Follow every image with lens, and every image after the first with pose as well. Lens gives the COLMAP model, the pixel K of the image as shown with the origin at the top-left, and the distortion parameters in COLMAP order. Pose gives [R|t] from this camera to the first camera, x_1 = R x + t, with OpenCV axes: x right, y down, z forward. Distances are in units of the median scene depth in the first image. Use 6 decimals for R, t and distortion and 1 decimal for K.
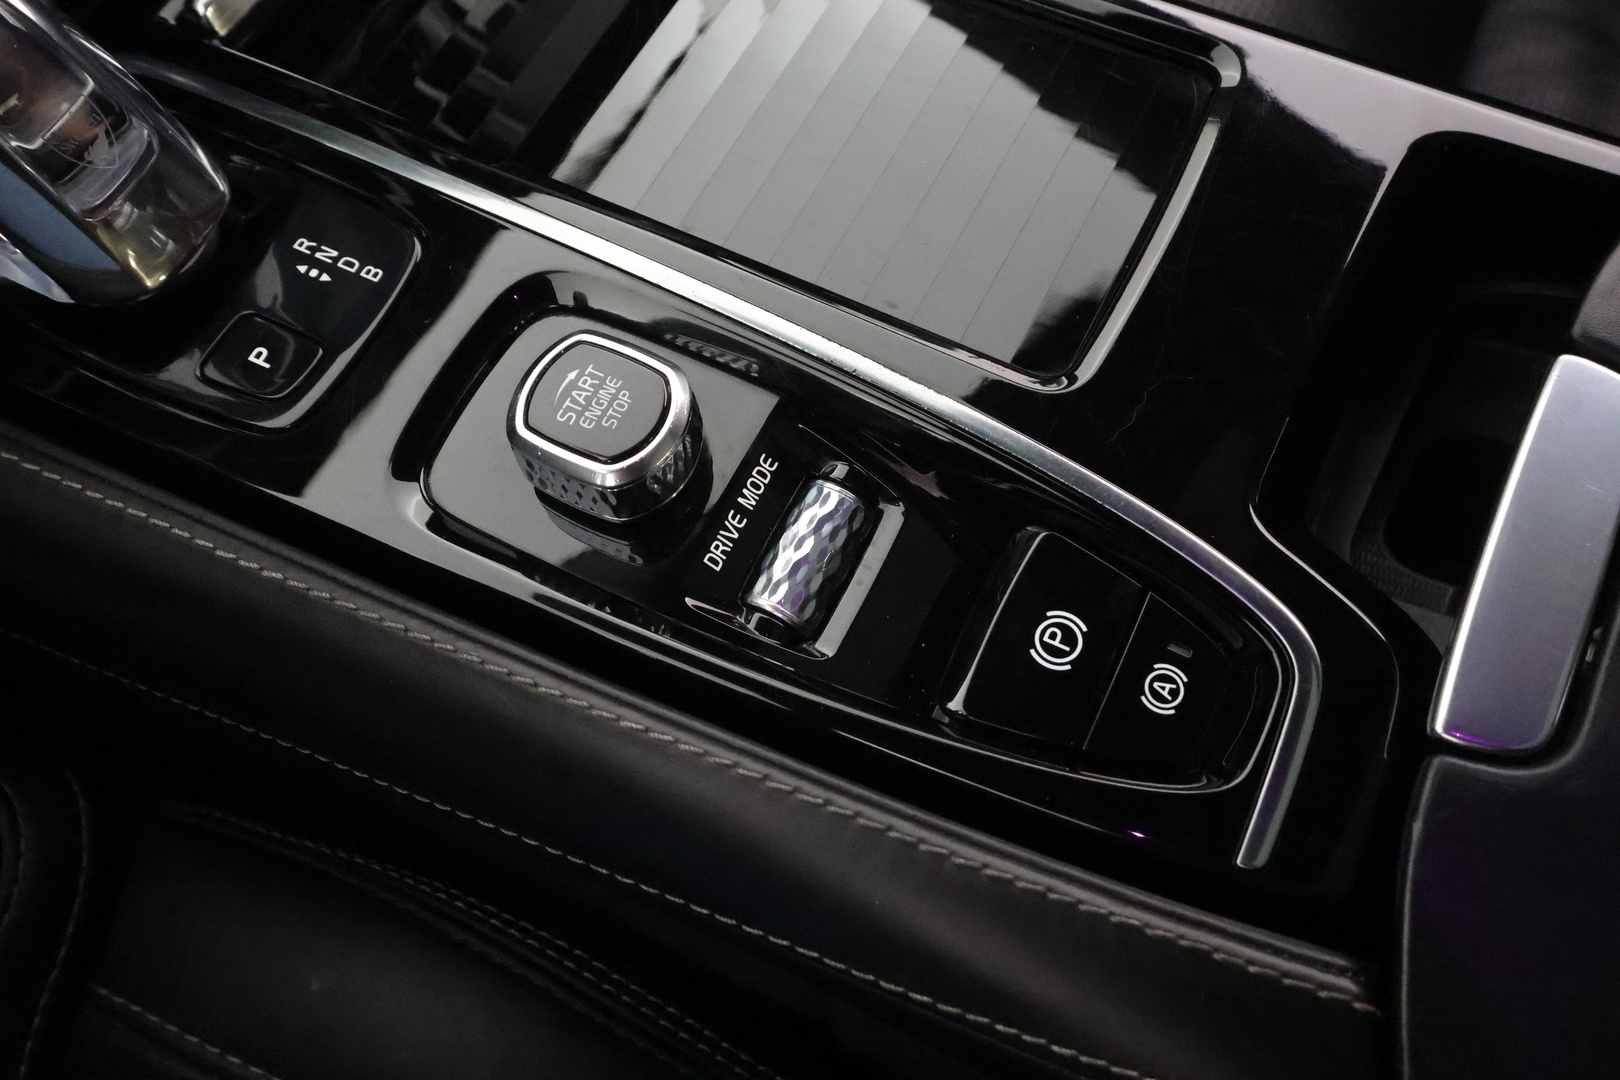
lens RADIAL K [[1306.4, 0, 808.9], [0, 1306.4, 535.2], [0, 0, 1]] dist [0.011823, -0.011430]
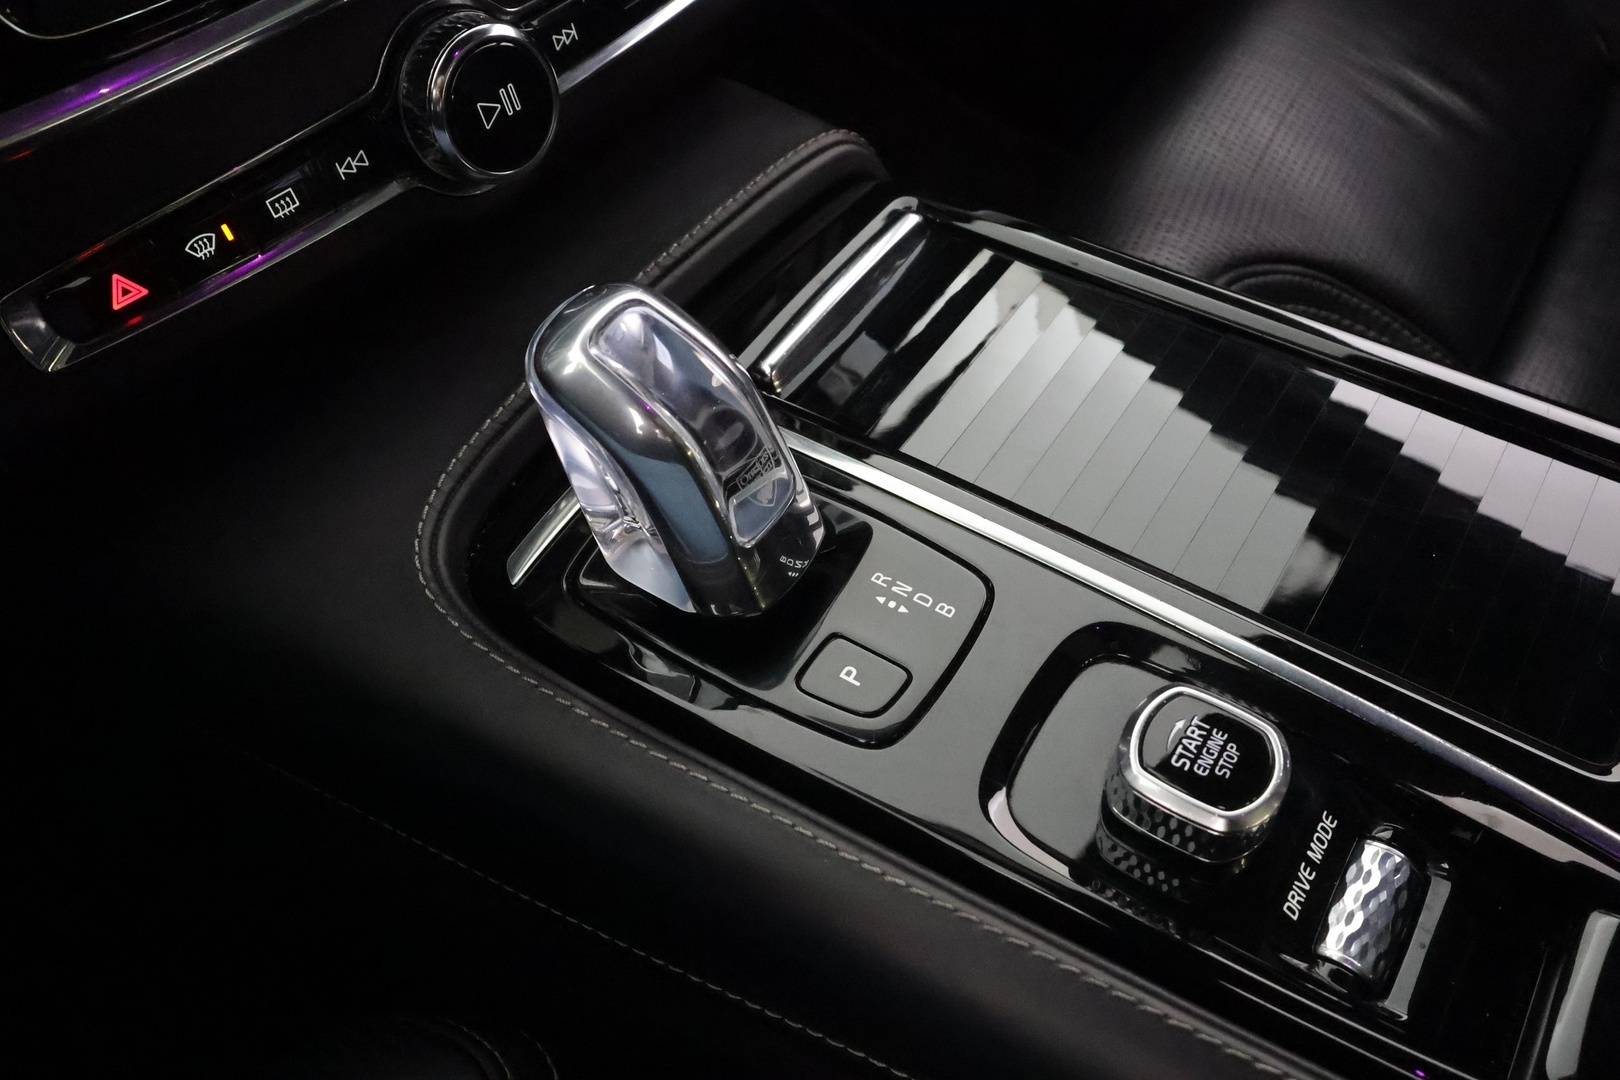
lens RADIAL K [[1306.4, 0, 813.2], [0, 1306.4, 540.2], [0, 0, 1]] dist [0.011823, -0.011430]
pose [[0.993892, 0.087644, -0.067055, -0.410120], [-0.100537, 0.969679, -0.222746, 0.004255], [0.045499, 0.228127, 0.972568, -0.122762]]
